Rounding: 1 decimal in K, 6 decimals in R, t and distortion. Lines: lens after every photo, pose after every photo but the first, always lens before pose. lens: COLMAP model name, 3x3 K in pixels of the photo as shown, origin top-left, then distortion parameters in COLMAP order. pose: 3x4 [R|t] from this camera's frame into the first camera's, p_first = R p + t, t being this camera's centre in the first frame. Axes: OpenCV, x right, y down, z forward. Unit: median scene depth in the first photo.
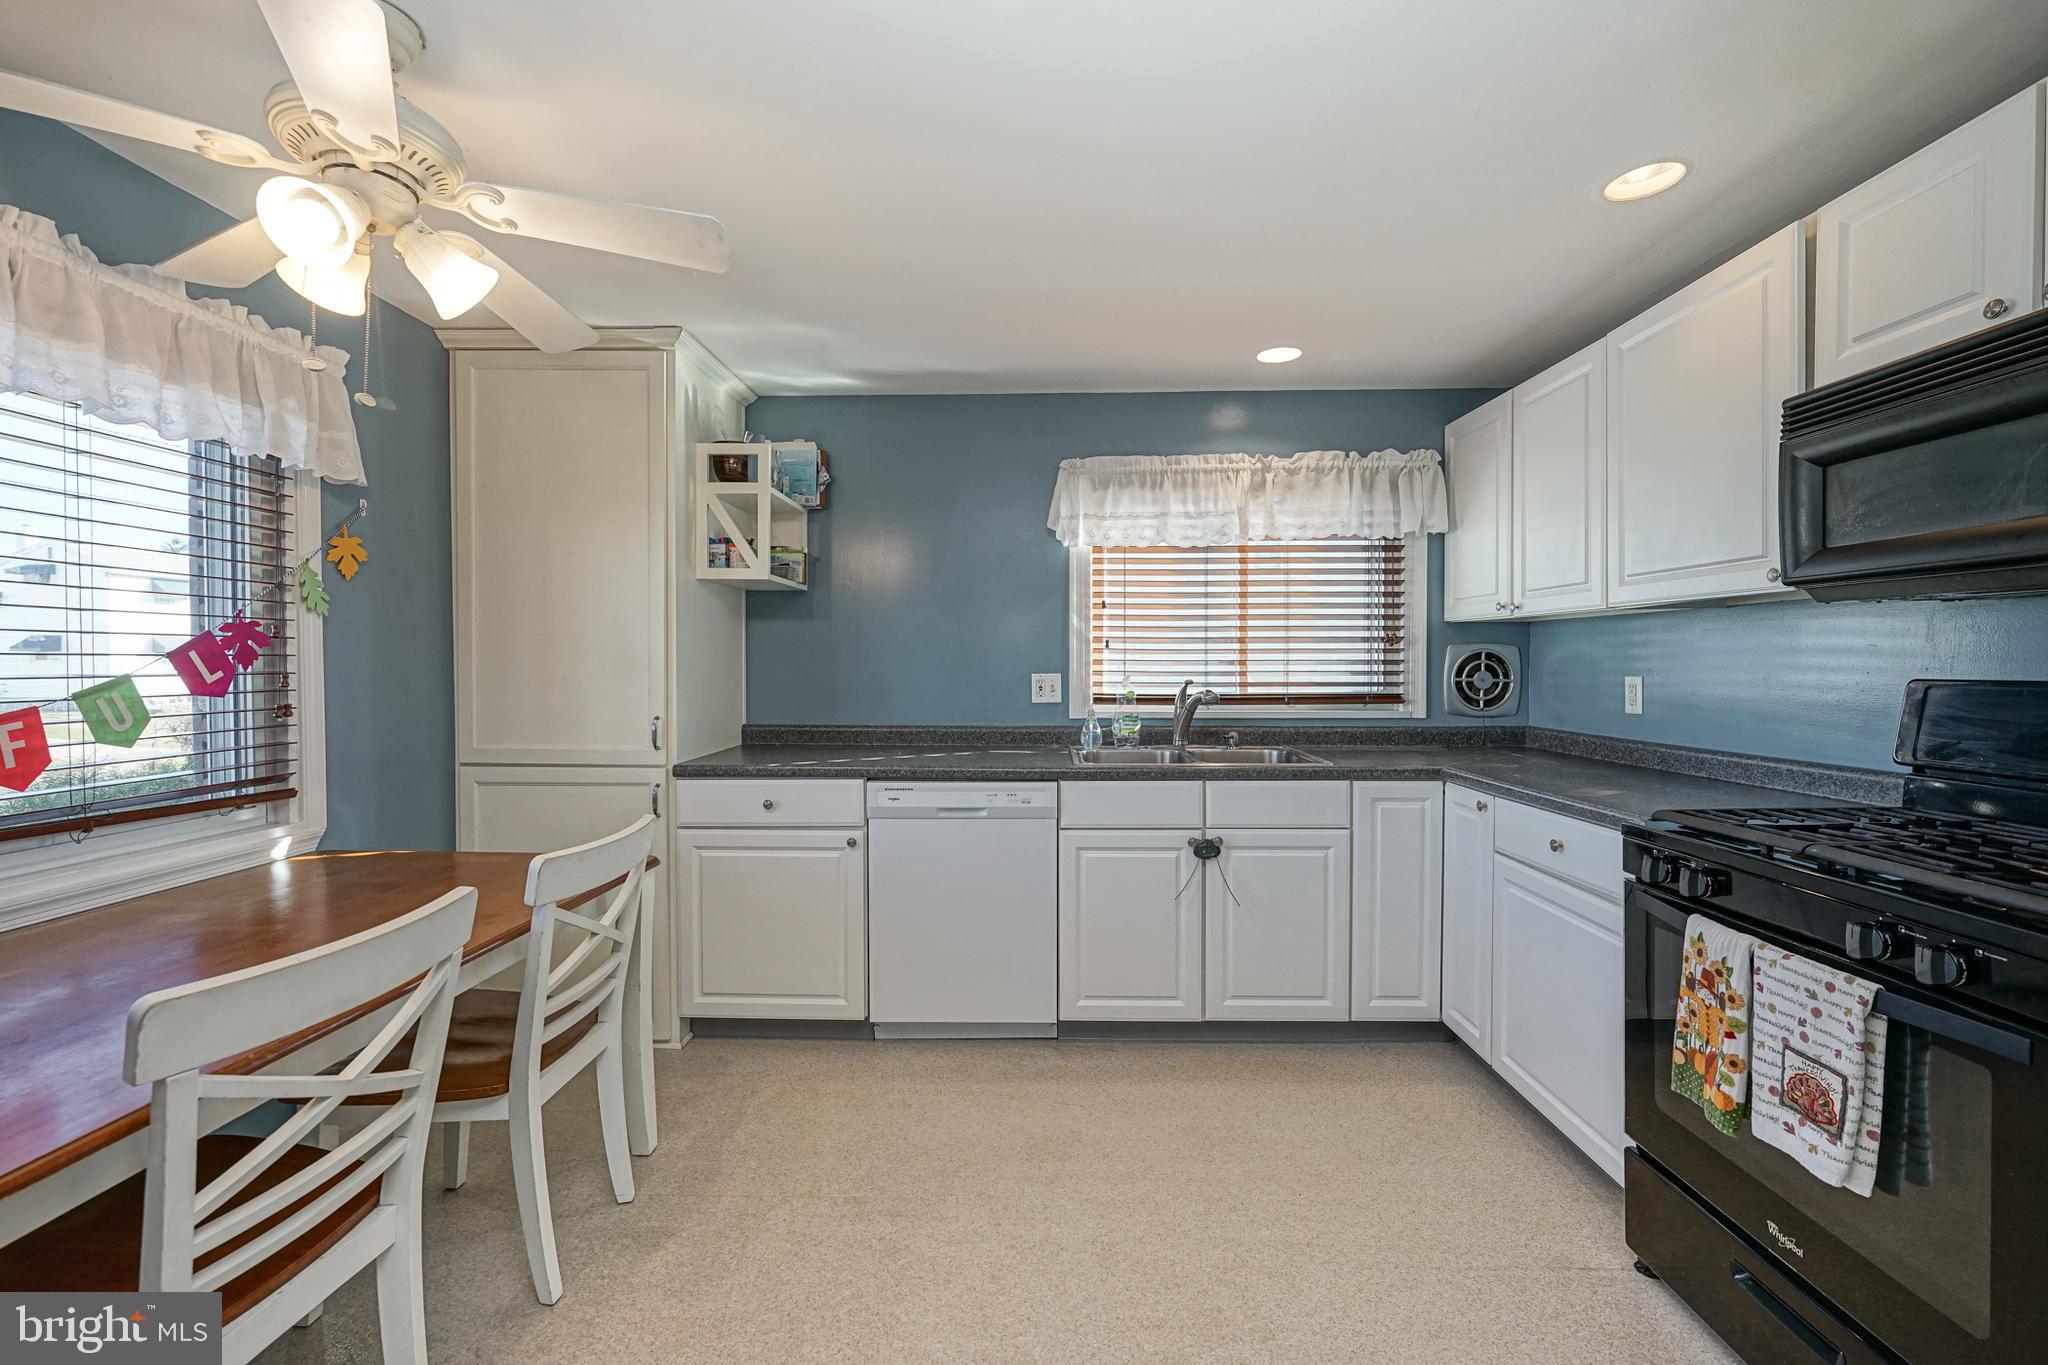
lens RADIAL K [[837.7, 0, 1031.1], [0, 837.7, 675.8], [0, 0, 1]] dist [-0.000303, 0.000044]
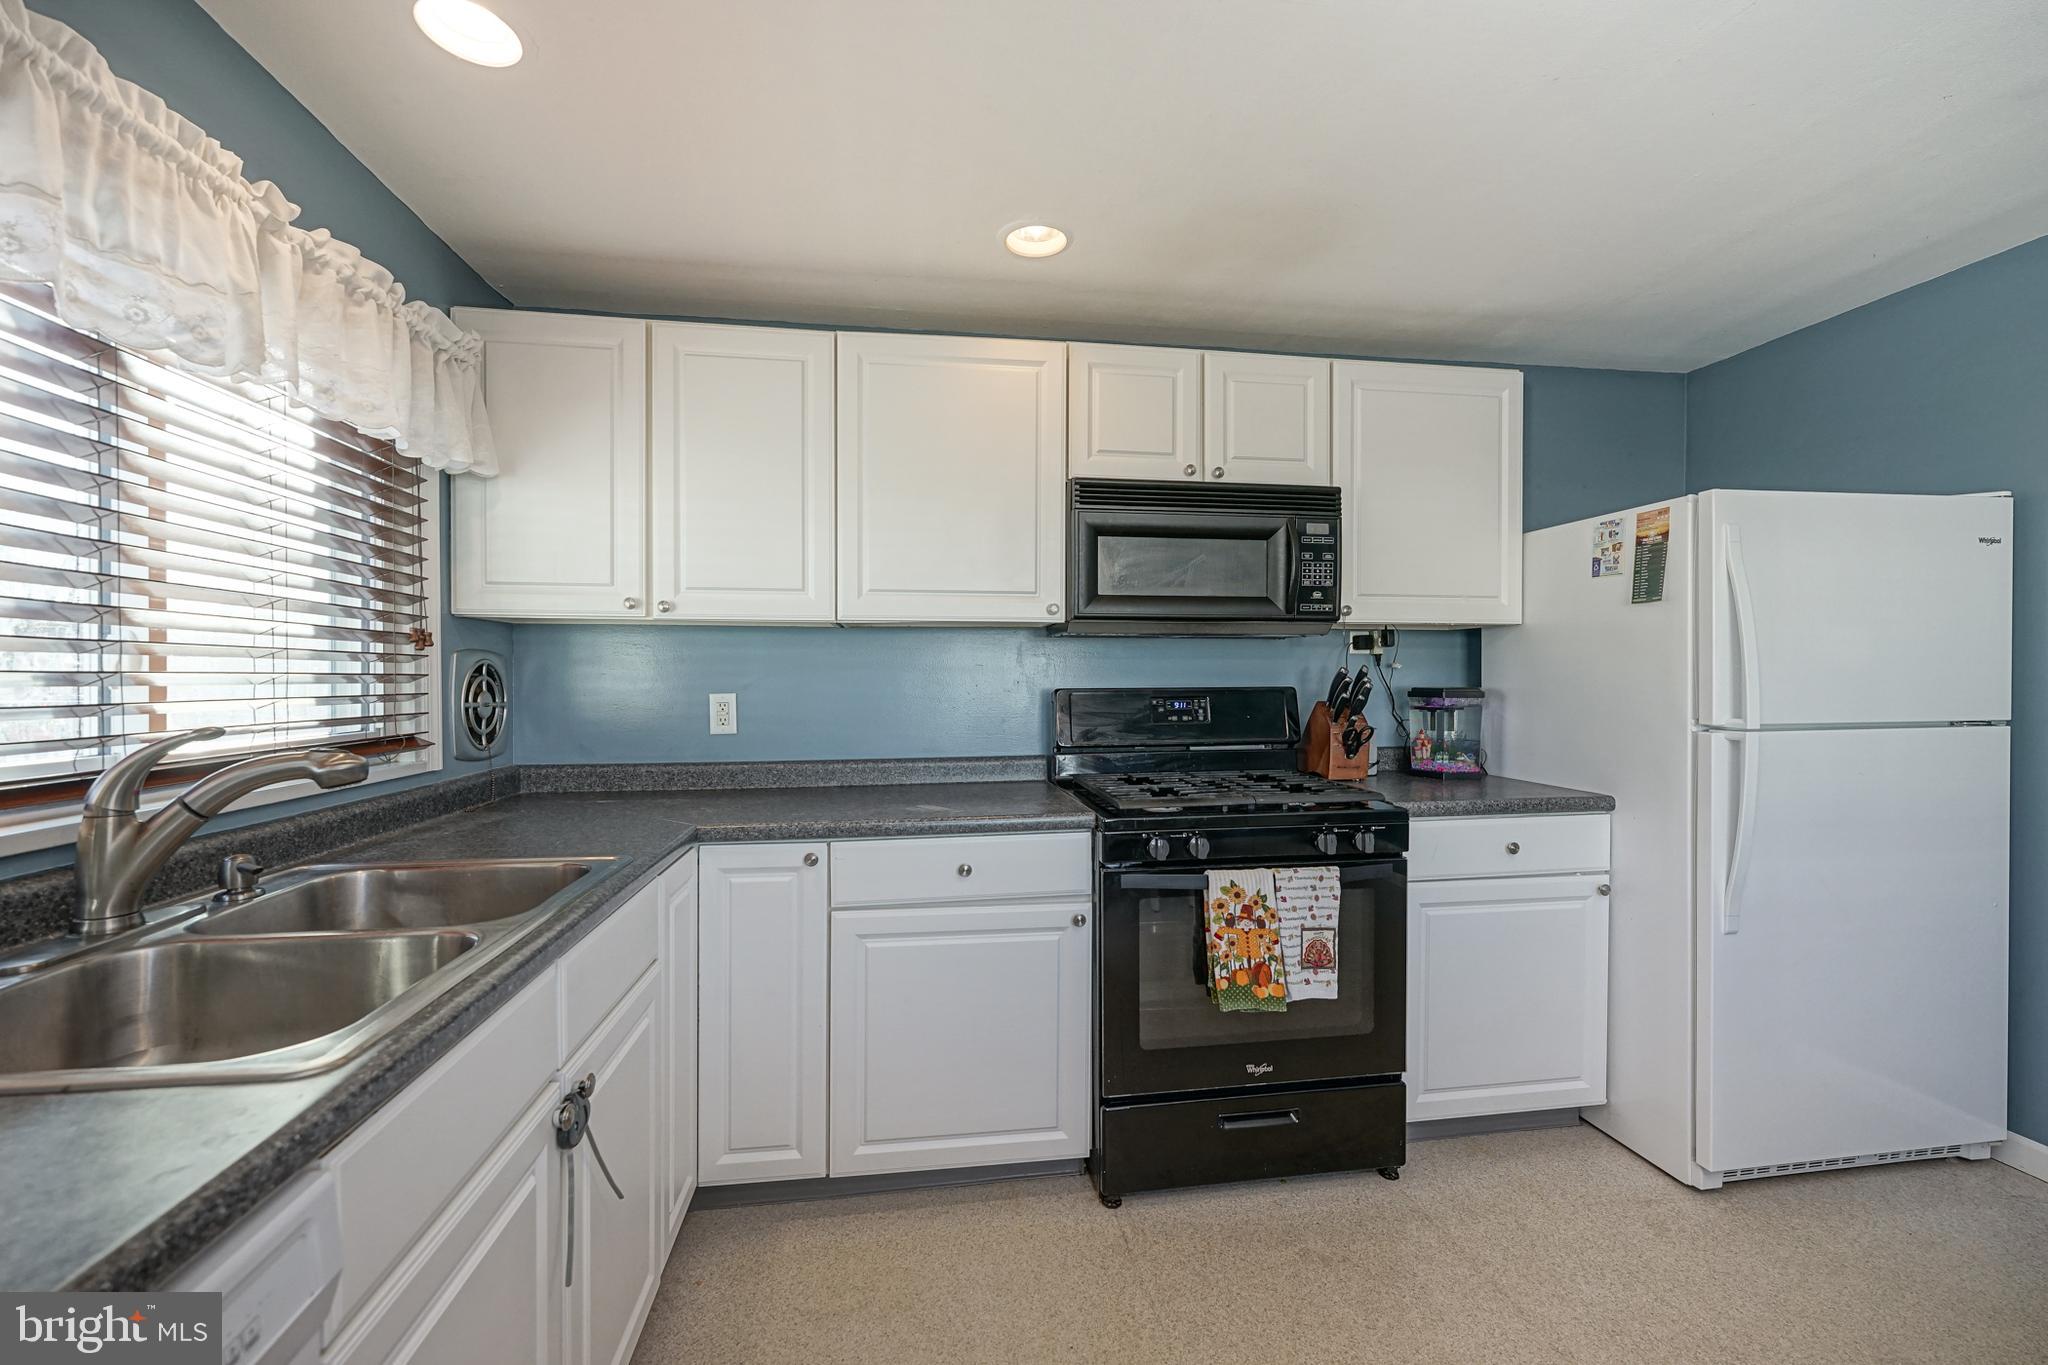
lens RADIAL K [[827.1, 0, 1006.4], [0, 827.1, 684.1], [0, 0, 1]] dist [-0.001362, -0.000111]
pose [[-0.156029, -0.003782, 0.987745, -0.231618], [0.019548, 0.999785, 0.006916, -0.010155], [-0.987559, 0.020388, -0.155921, 0.830984]]
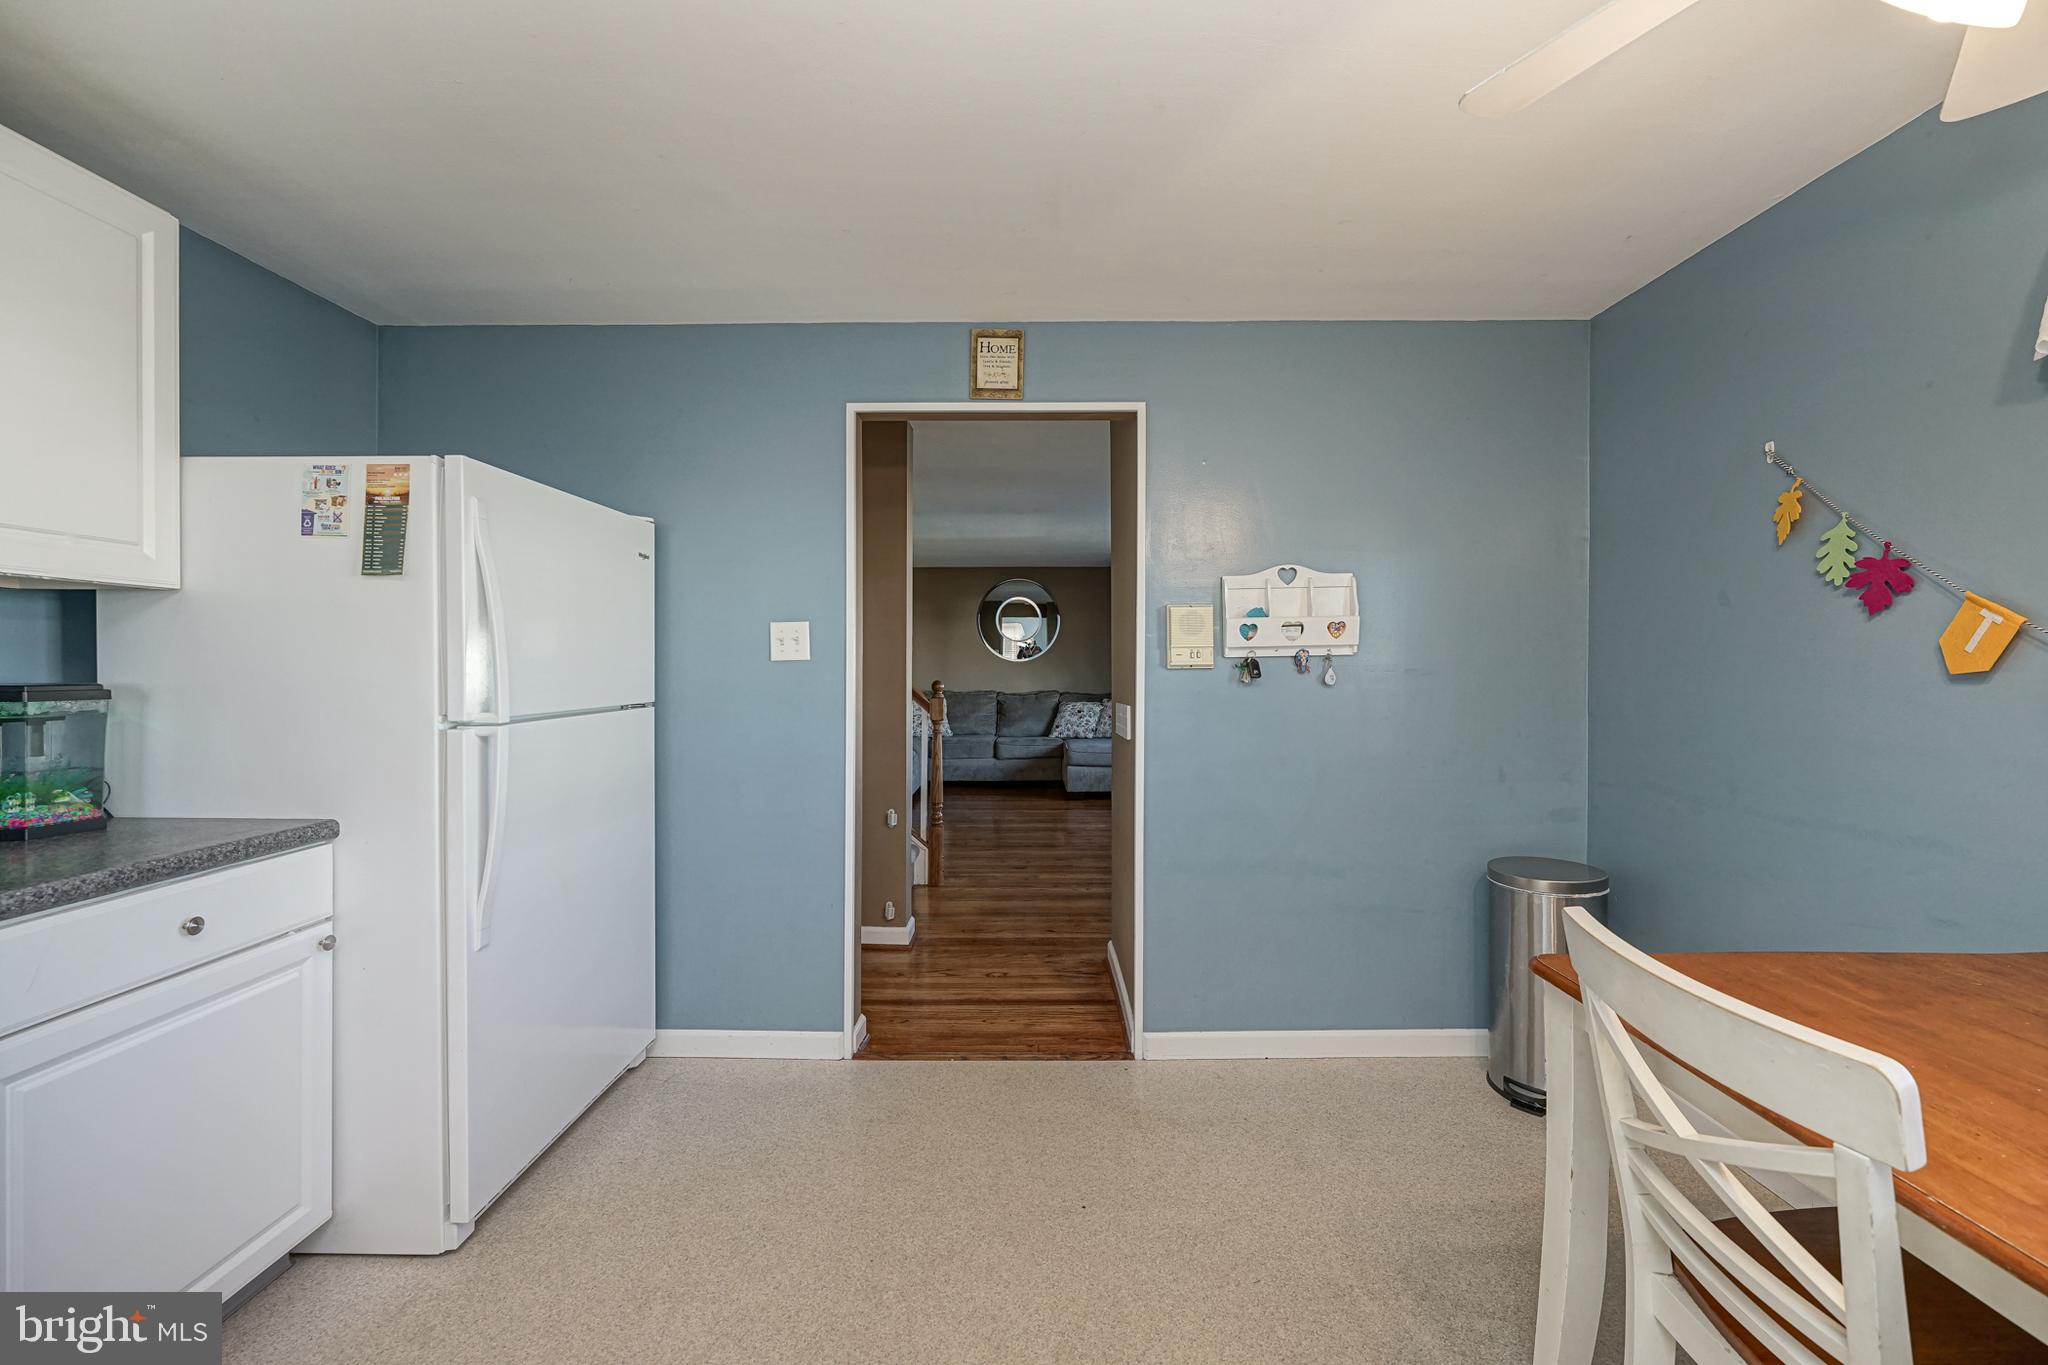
lens RADIAL K [[832.1, 0, 1047.6], [0, 832.1, 674.6], [0, 0, 1]] dist [-0.002001, -0.000541]
pose [[-0.999797, 0.004102, -0.019734, -0.055436], [0.003579, 0.999643, 0.026471, -0.008828], [0.019836, 0.026395, -0.999455, 0.762294]]
